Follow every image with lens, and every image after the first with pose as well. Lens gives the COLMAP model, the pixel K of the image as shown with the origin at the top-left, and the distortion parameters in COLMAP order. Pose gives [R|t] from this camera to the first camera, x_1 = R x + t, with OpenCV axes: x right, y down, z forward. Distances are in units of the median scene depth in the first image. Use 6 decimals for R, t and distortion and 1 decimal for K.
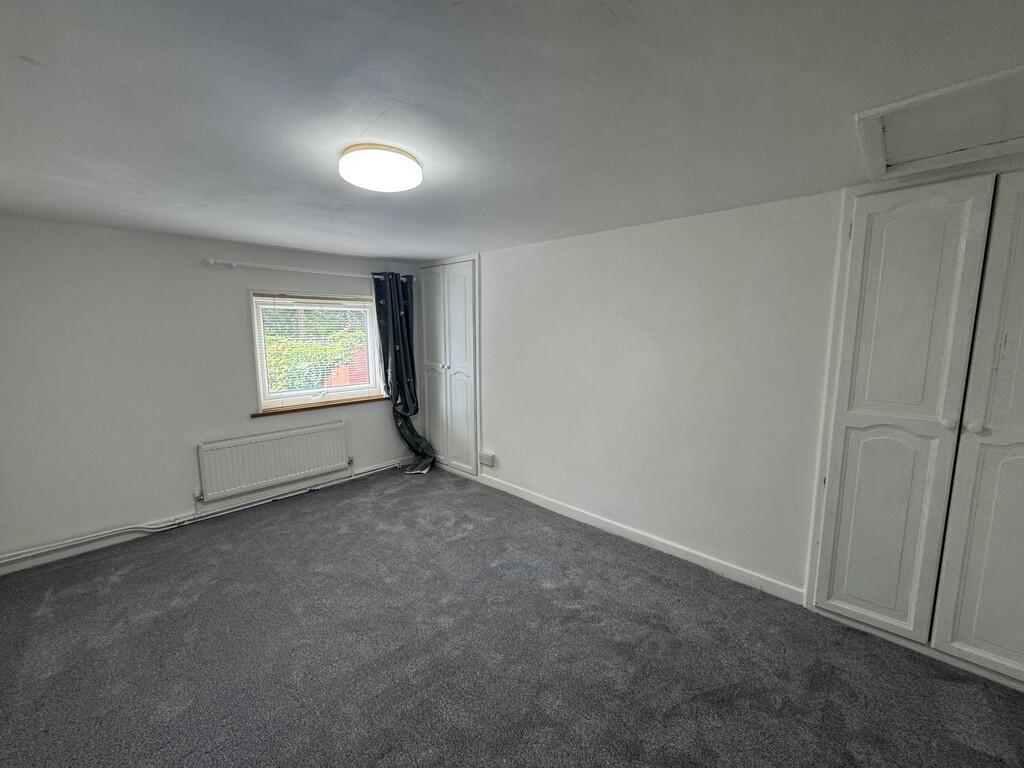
lens RADIAL K [[407.0, 0, 511.2], [0, 407.0, 381.6], [0, 0, 1]] dist [-0.002896, 0.000093]
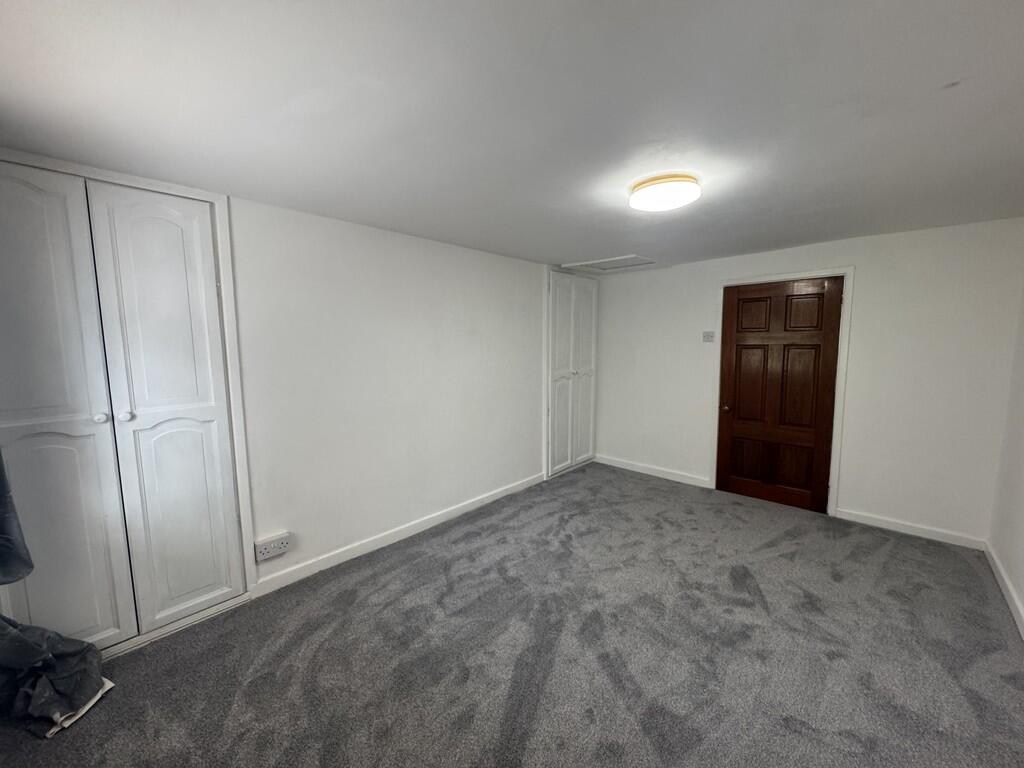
lens RADIAL K [[430.7, 0, 514.1], [0, 430.7, 374.0], [0, 0, 1]] dist [-0.001217, -0.000009]
pose [[-0.035426, -0.101486, 0.994206, -0.688916], [0.112954, 0.988049, 0.104882, -0.090258], [-0.992968, 0.116015, -0.023539, 0.644007]]
